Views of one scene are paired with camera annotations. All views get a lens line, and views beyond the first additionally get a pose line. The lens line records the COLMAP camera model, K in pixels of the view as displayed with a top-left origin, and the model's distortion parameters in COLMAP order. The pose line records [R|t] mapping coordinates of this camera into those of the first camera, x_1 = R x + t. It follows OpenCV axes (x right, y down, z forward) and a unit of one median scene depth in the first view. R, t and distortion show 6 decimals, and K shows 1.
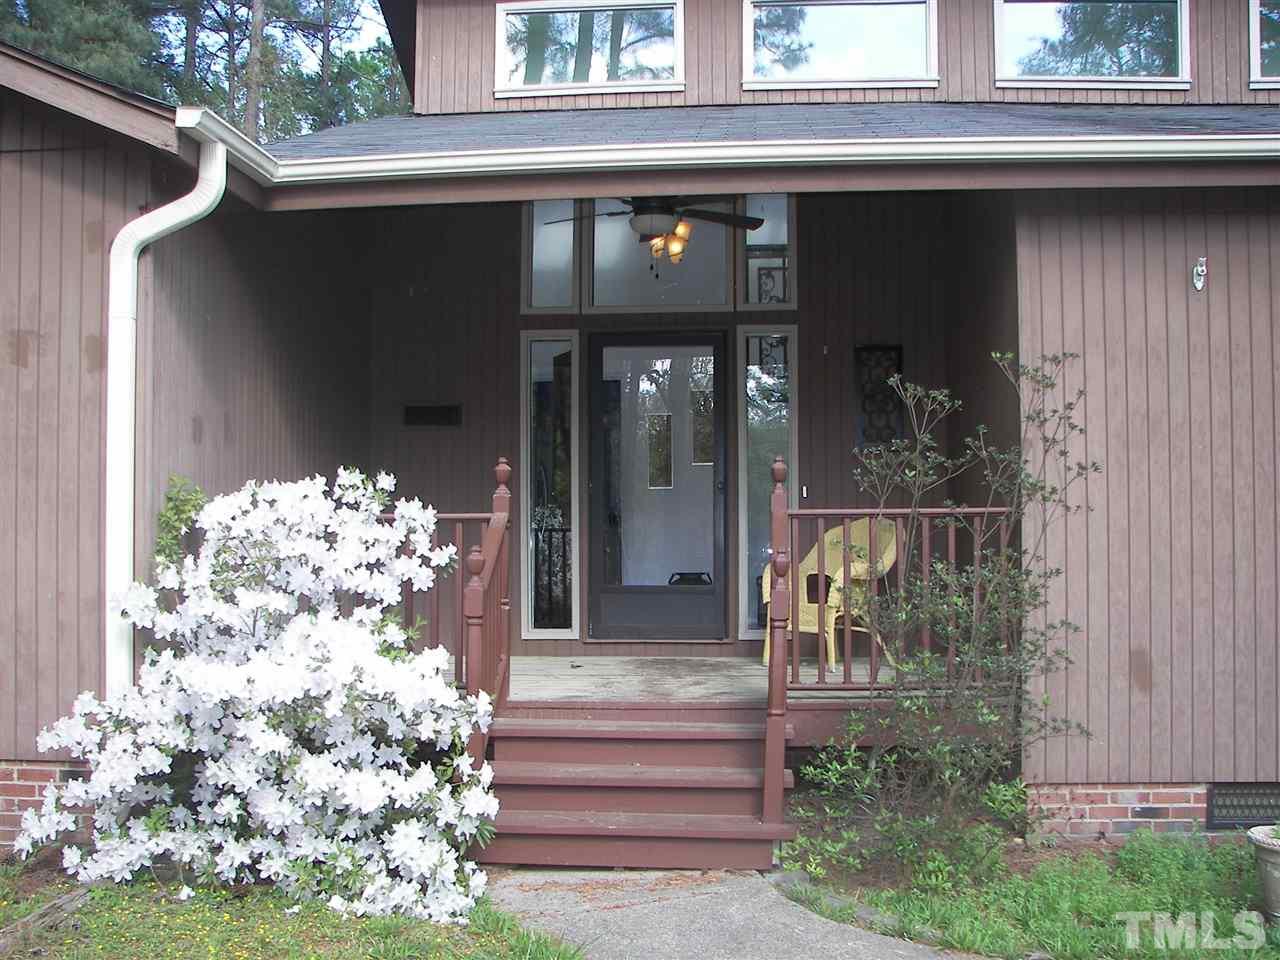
lens RADIAL K [[1376.4, 0, 639.2], [0, 1376.4, 479.4], [0, 0, 1]] dist [-0.131301, 0.000000]
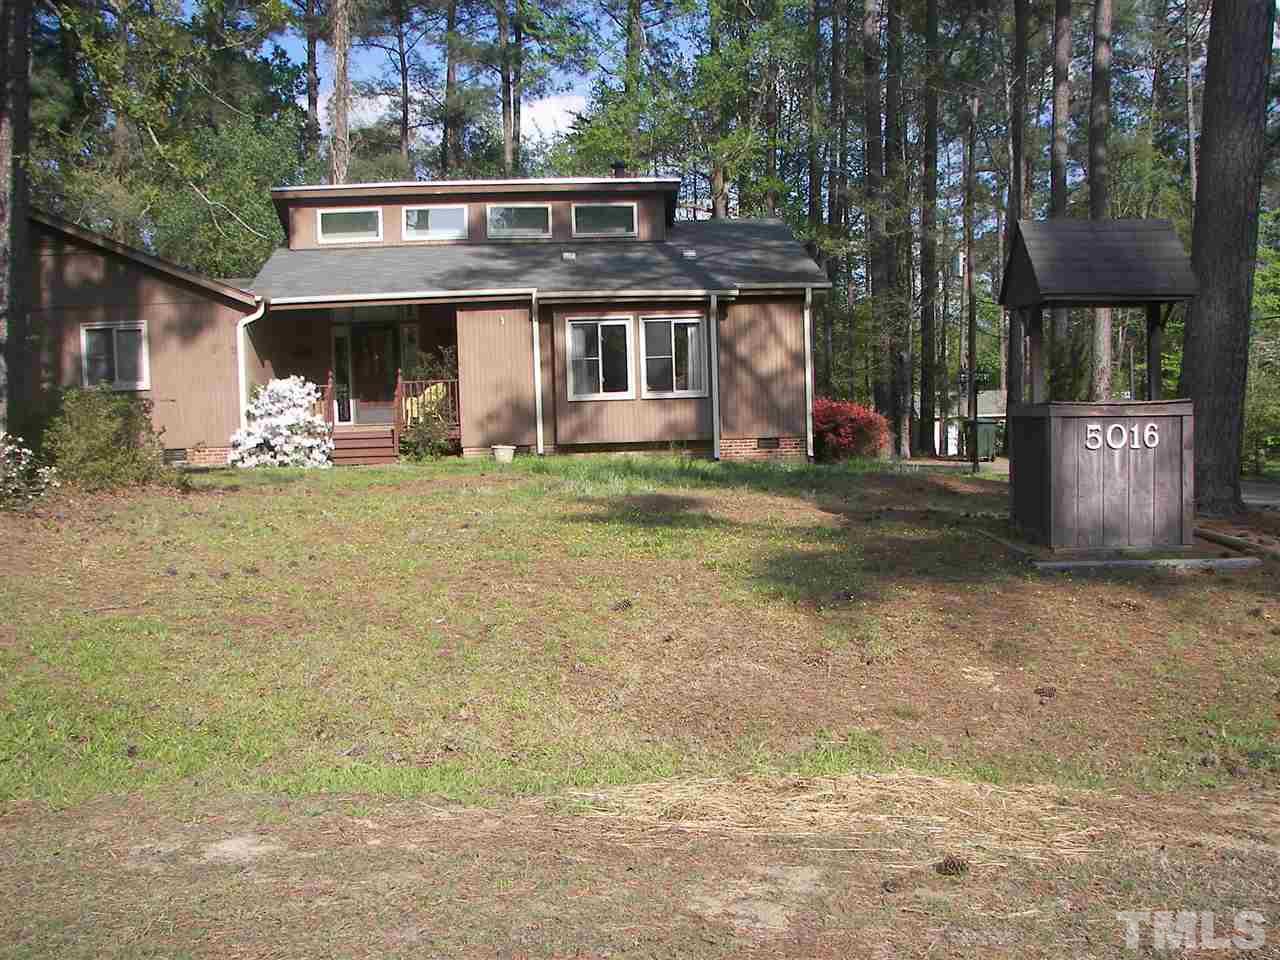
lens RADIAL K [[1376.4, 0, 640.4], [0, 1376.4, 479.8], [0, 0, 1]] dist [-0.131301, 0.000000]
pose [[0.988087, -0.035408, 0.149769, 0.220123], [0.021010, 0.995097, 0.096645, -0.078110], [-0.152457, -0.092347, 0.983986, -3.641118]]
